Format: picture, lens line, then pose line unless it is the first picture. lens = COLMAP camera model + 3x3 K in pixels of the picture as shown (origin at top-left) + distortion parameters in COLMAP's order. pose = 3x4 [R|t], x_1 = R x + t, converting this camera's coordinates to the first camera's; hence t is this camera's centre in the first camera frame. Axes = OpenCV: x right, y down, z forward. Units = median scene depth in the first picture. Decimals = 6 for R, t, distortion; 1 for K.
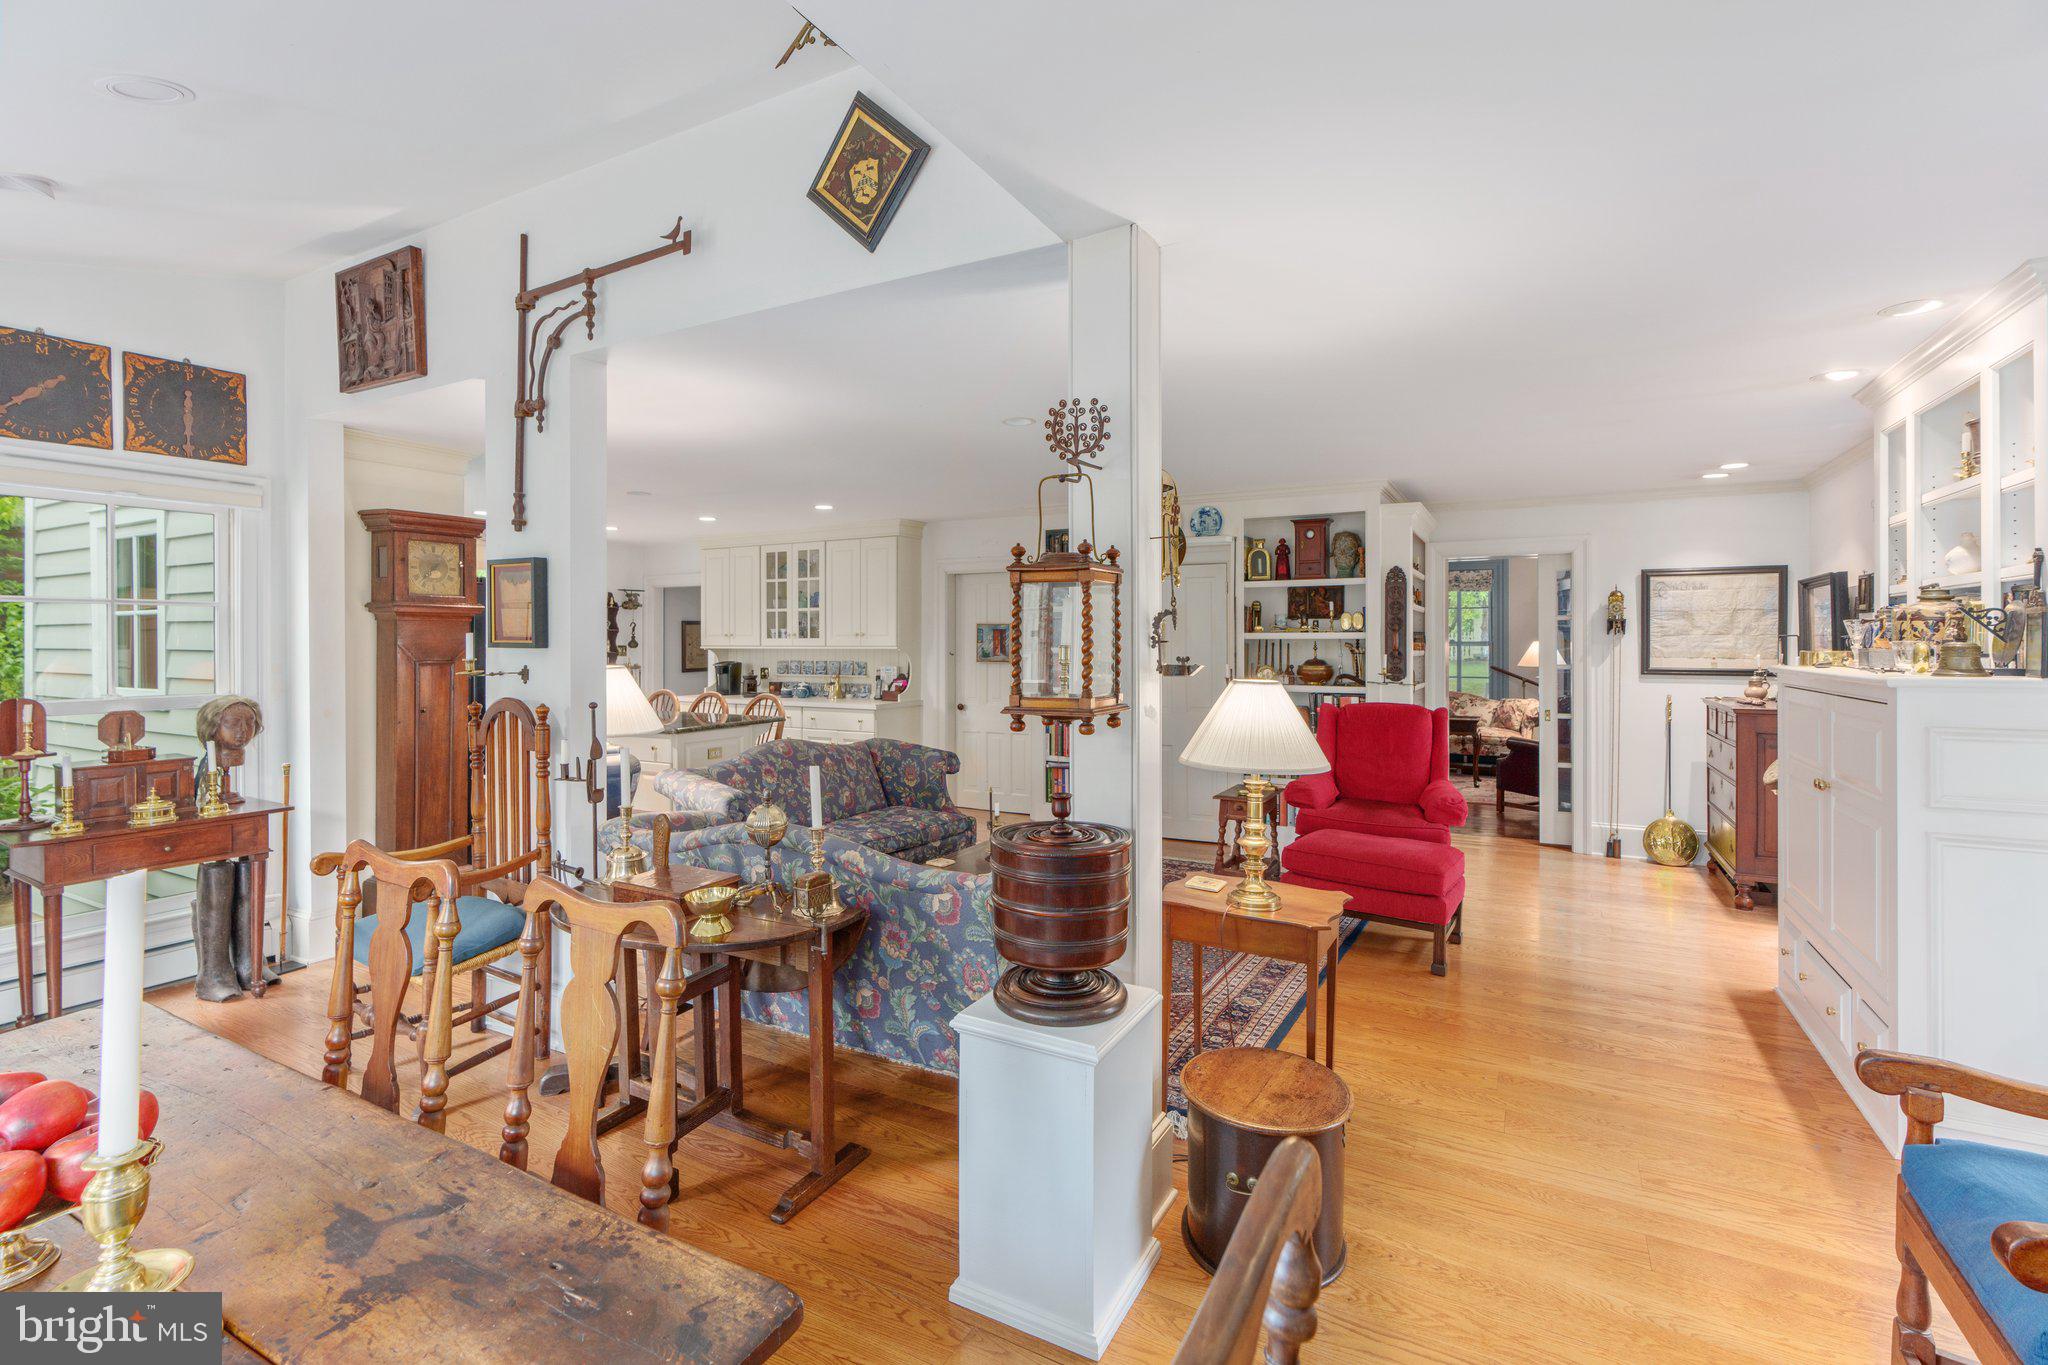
lens RADIAL K [[921.1, 0, 1014.8], [0, 921.1, 637.7], [0, 0, 1]] dist [-0.008619, 0.003559]
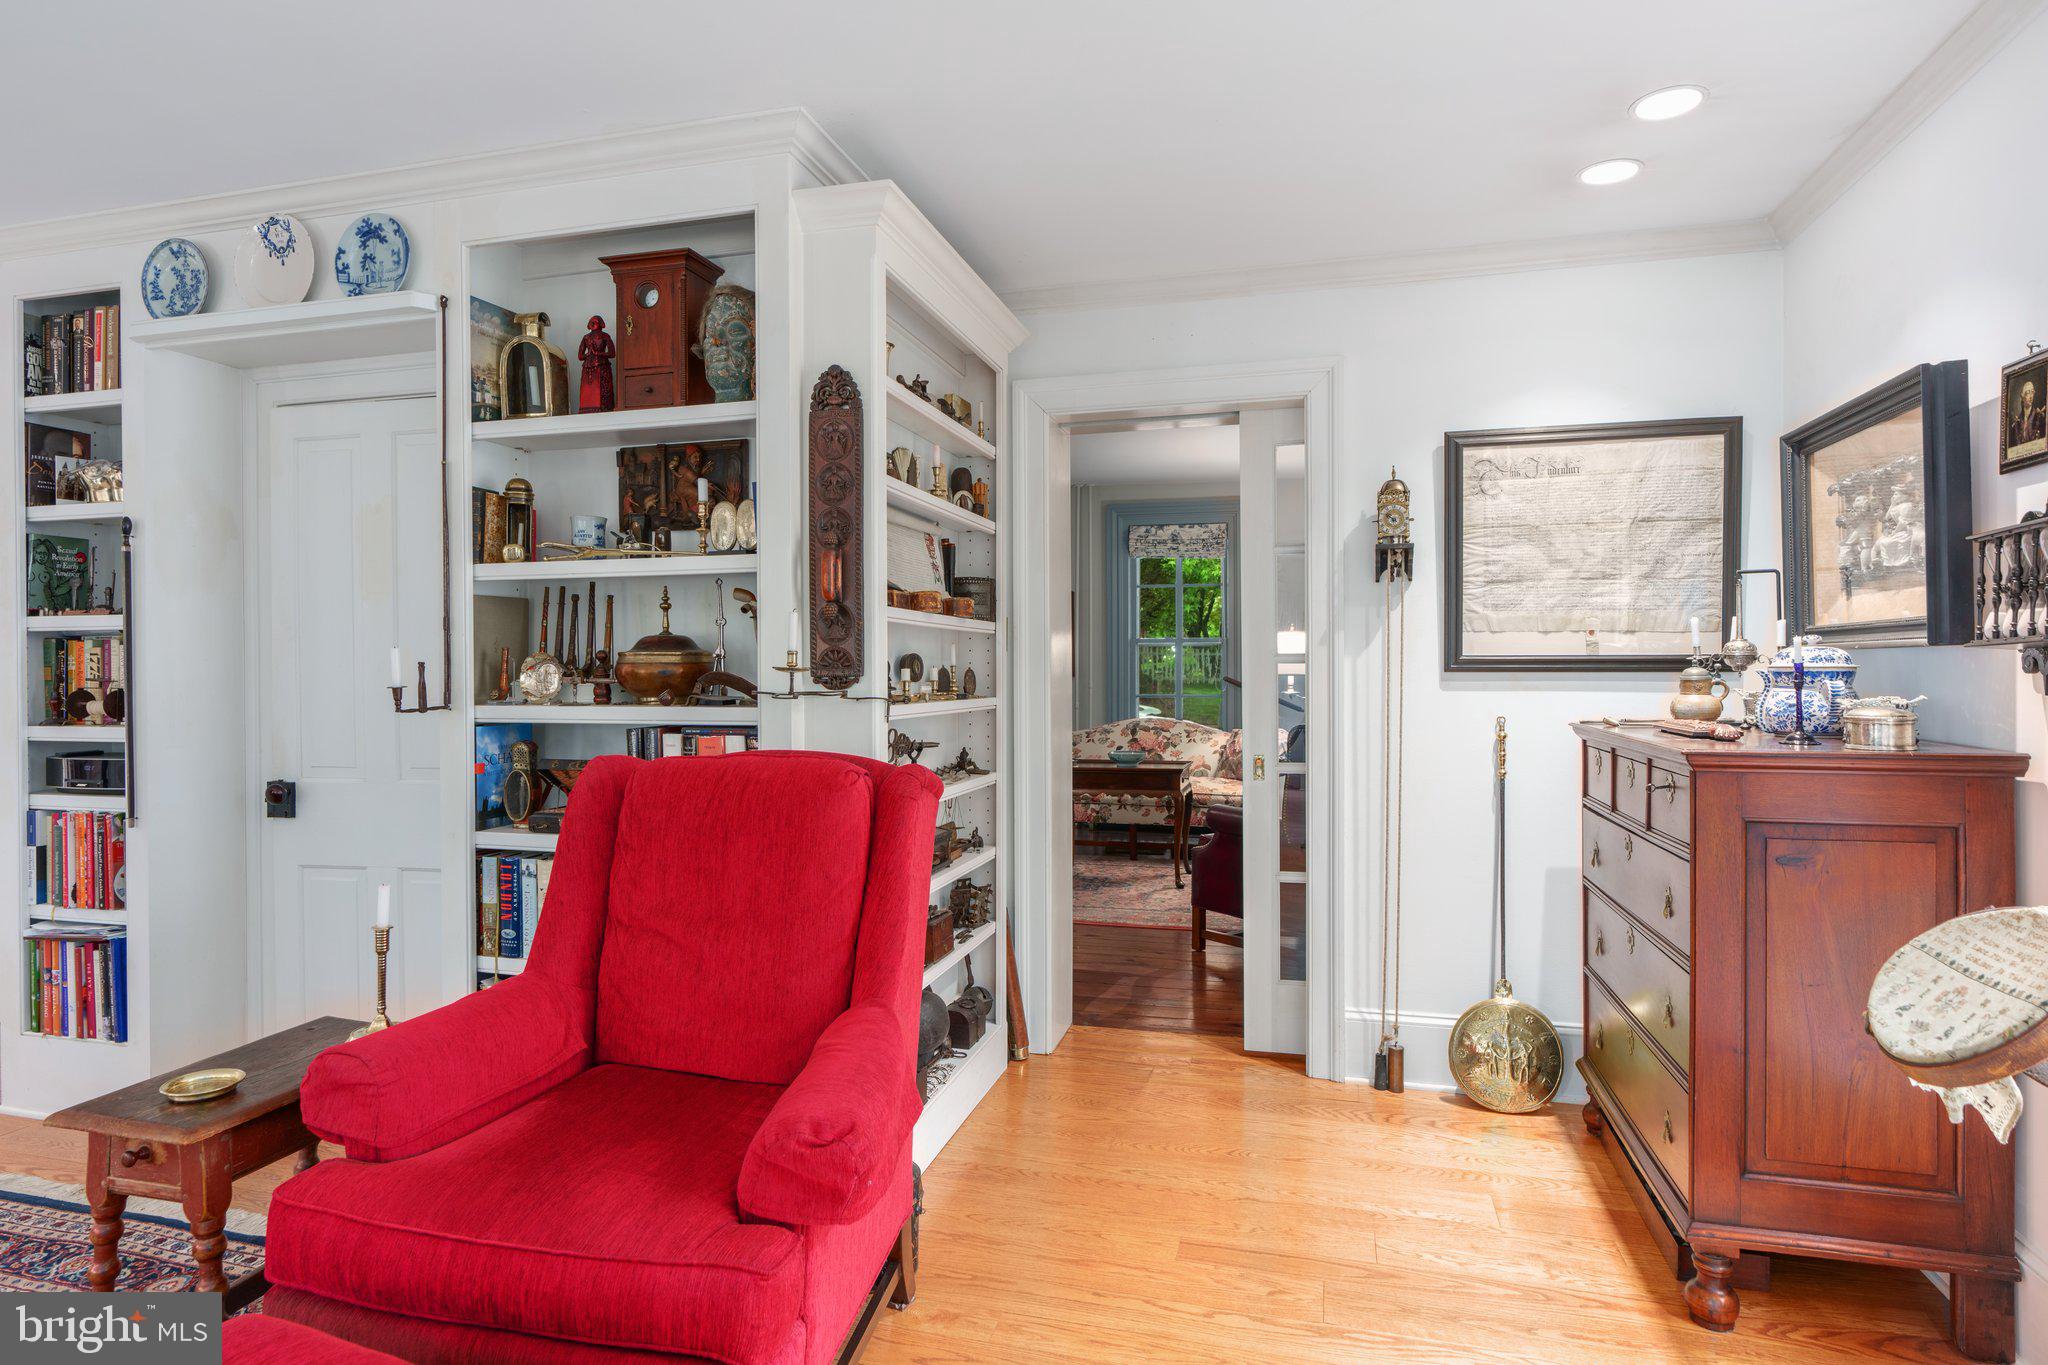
lens RADIAL K [[1120.7, 0, 1009.3], [0, 1120.7, 671.0], [0, 0, 1]] dist [-0.002827, 0.000446]
pose [[0.971641, -0.006058, 0.236384, 0.363324], [0.003543, 0.999933, 0.011060, 0.034078], [-0.236435, -0.009909, 0.971597, 0.543522]]
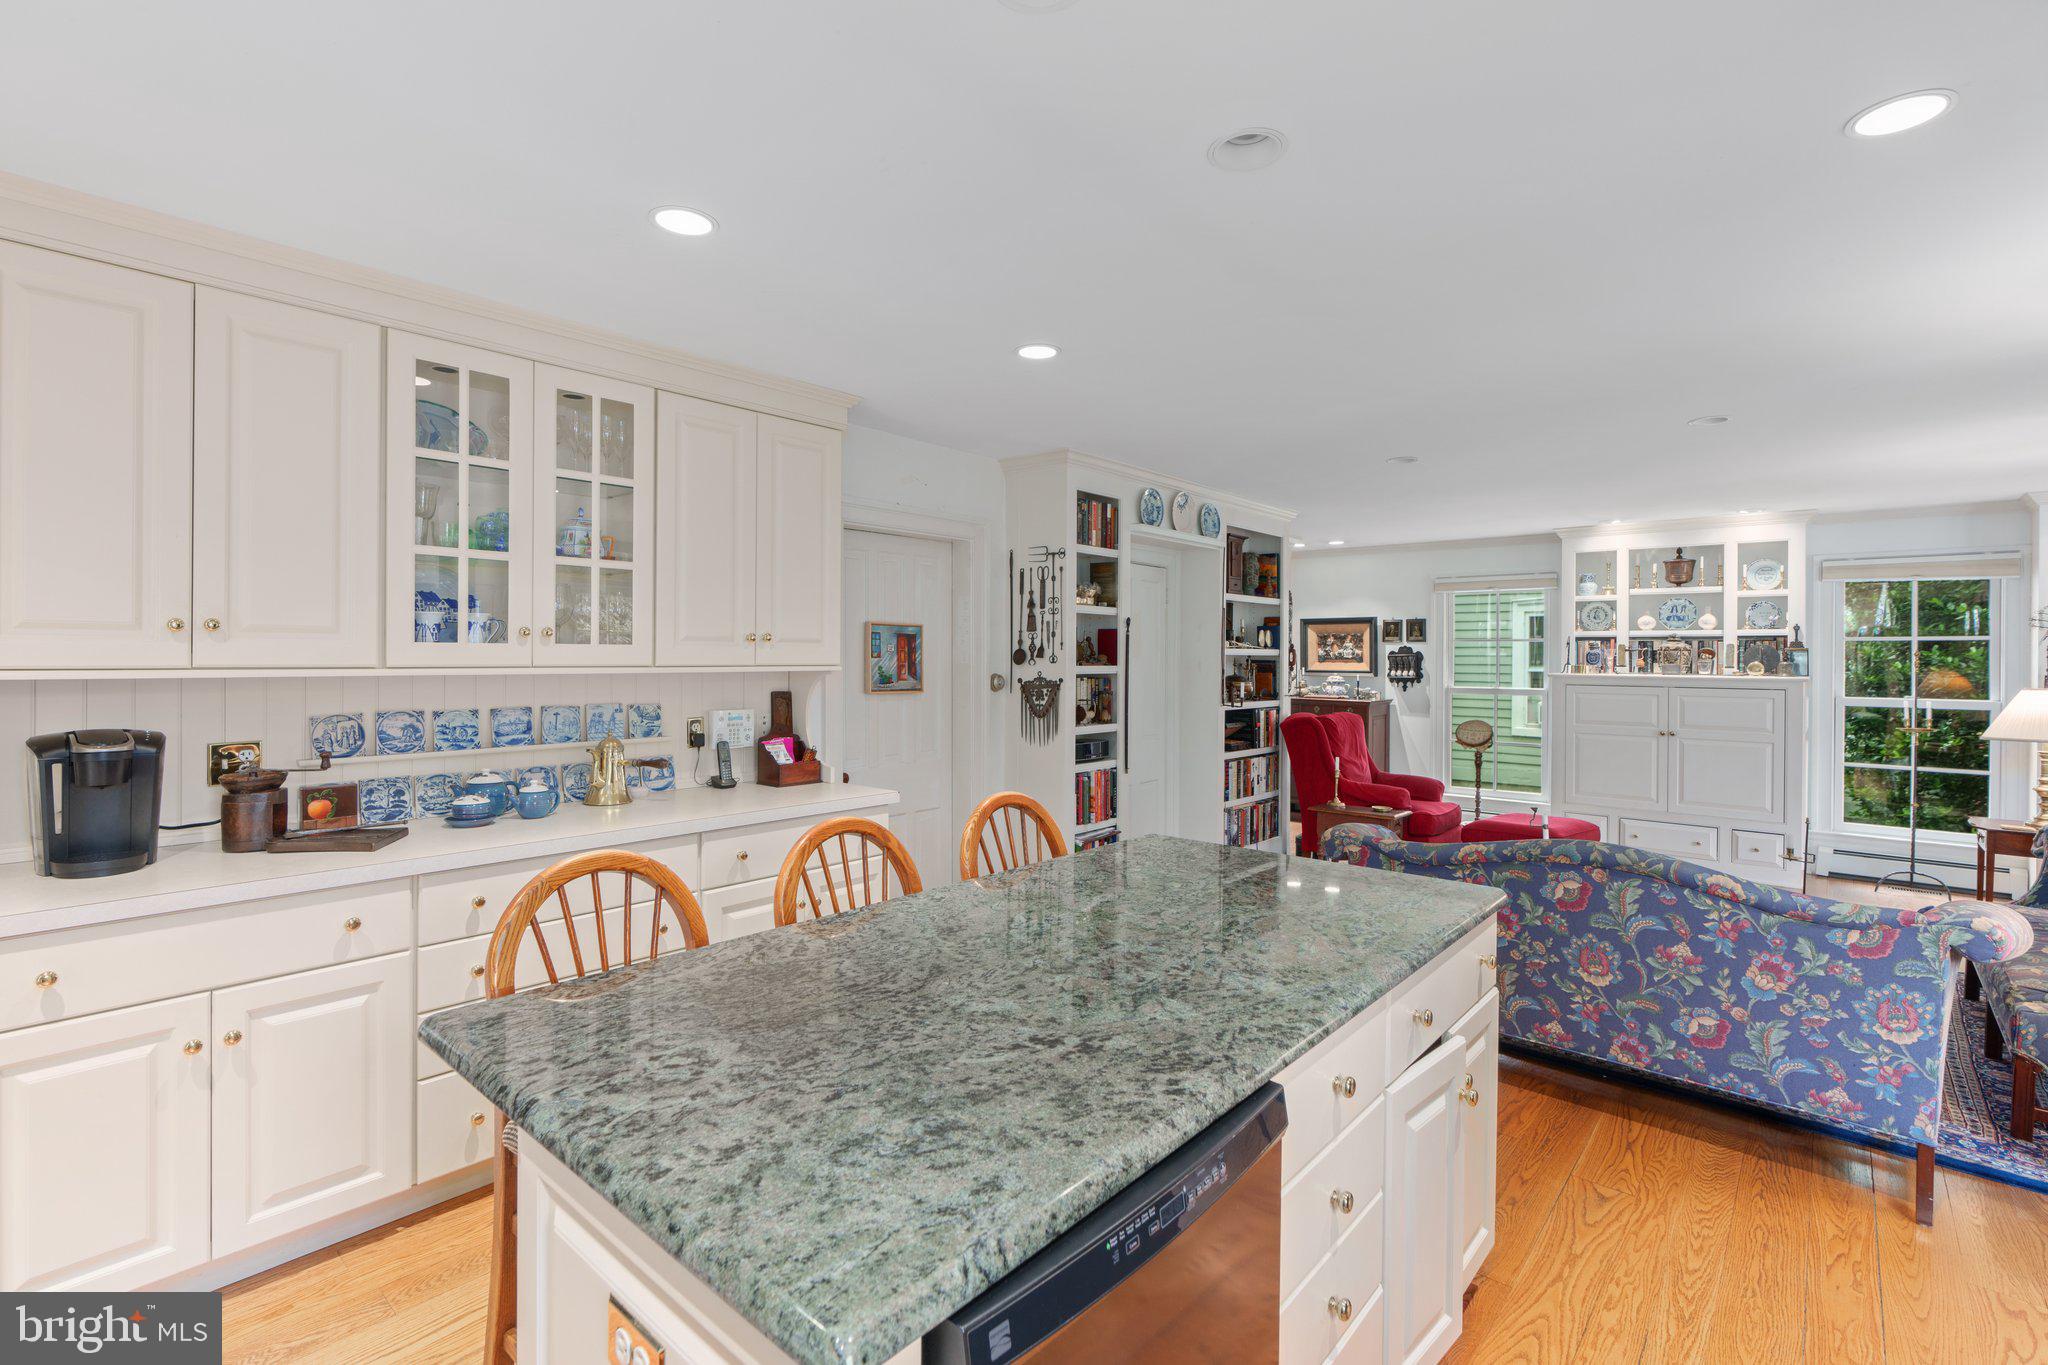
lens RADIAL K [[921.1, 0, 1028.6], [0, 921.1, 658.1], [0, 0, 1]] dist [-0.008619, 0.003559]
pose [[0.210021, -0.000819, 0.977697, -0.718461], [-0.010621, 0.999939, 0.003120, 0.003951], [-0.977639, -0.011039, 0.210000, 1.035237]]
